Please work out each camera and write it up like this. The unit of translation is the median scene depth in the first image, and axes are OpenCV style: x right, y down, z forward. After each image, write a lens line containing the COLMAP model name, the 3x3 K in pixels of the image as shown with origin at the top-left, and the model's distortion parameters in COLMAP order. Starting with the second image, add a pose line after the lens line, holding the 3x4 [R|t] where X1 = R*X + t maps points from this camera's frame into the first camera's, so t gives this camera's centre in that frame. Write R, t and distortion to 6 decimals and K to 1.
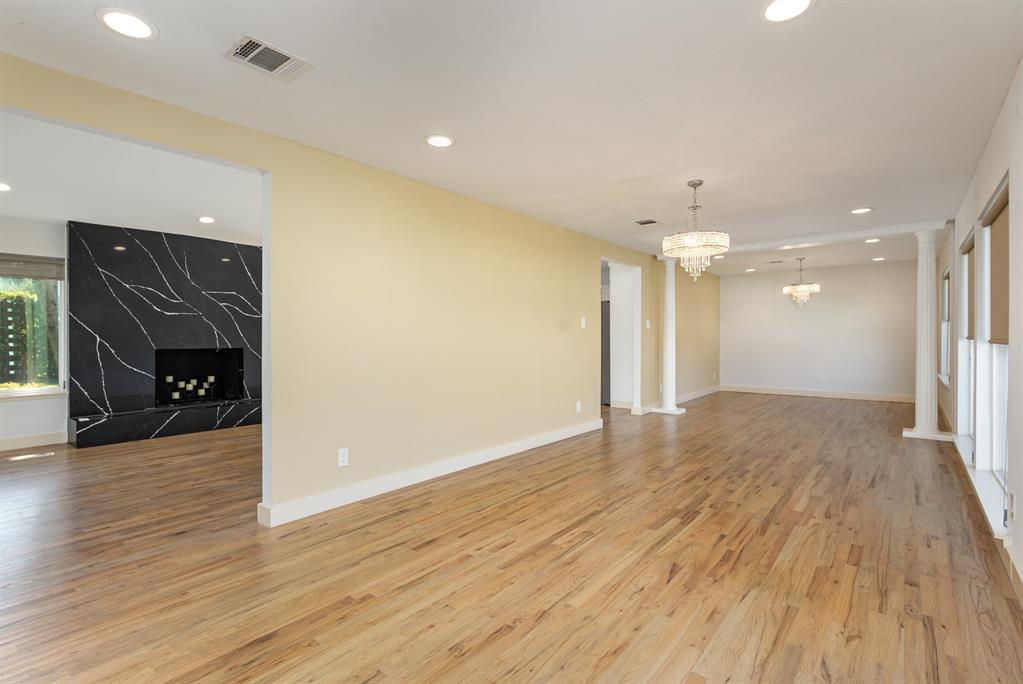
lens RADIAL K [[478.1, 0, 509.0], [0, 478.1, 337.3], [0, 0, 1]] dist [0.006232, -0.001987]
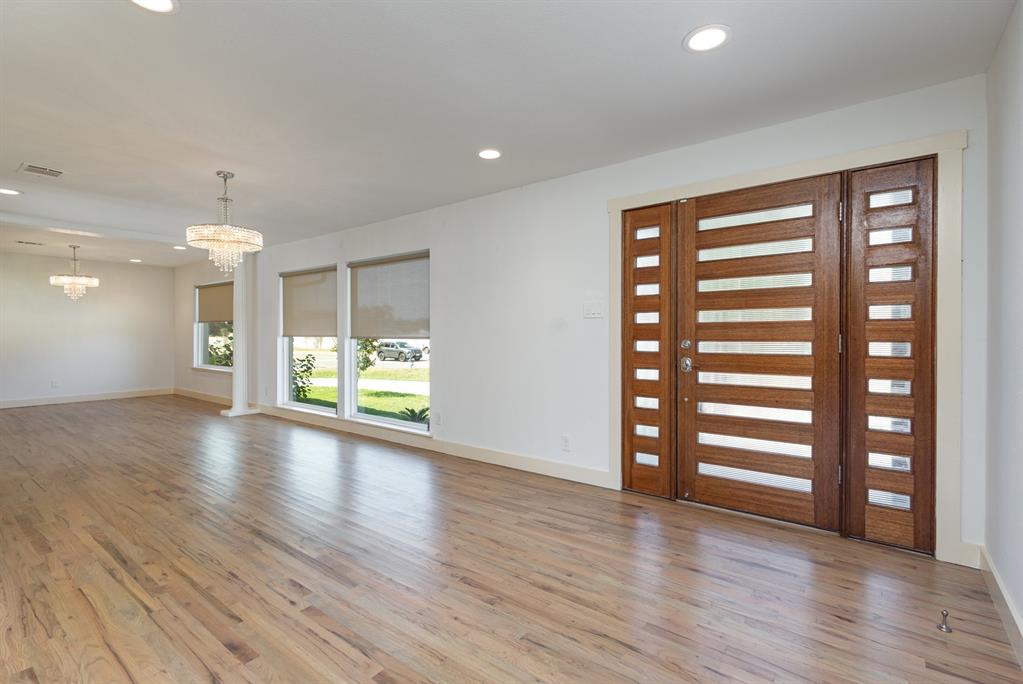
lens RADIAL K [[478.1, 0, 506.3], [0, 478.1, 339.2], [0, 0, 1]] dist [0.006232, -0.001987]
pose [[-0.028886, -0.004433, 0.999573, -0.710806], [0.001387, 0.999989, 0.004475, 0.007224], [-0.999582, 0.001515, -0.028879, 0.561073]]
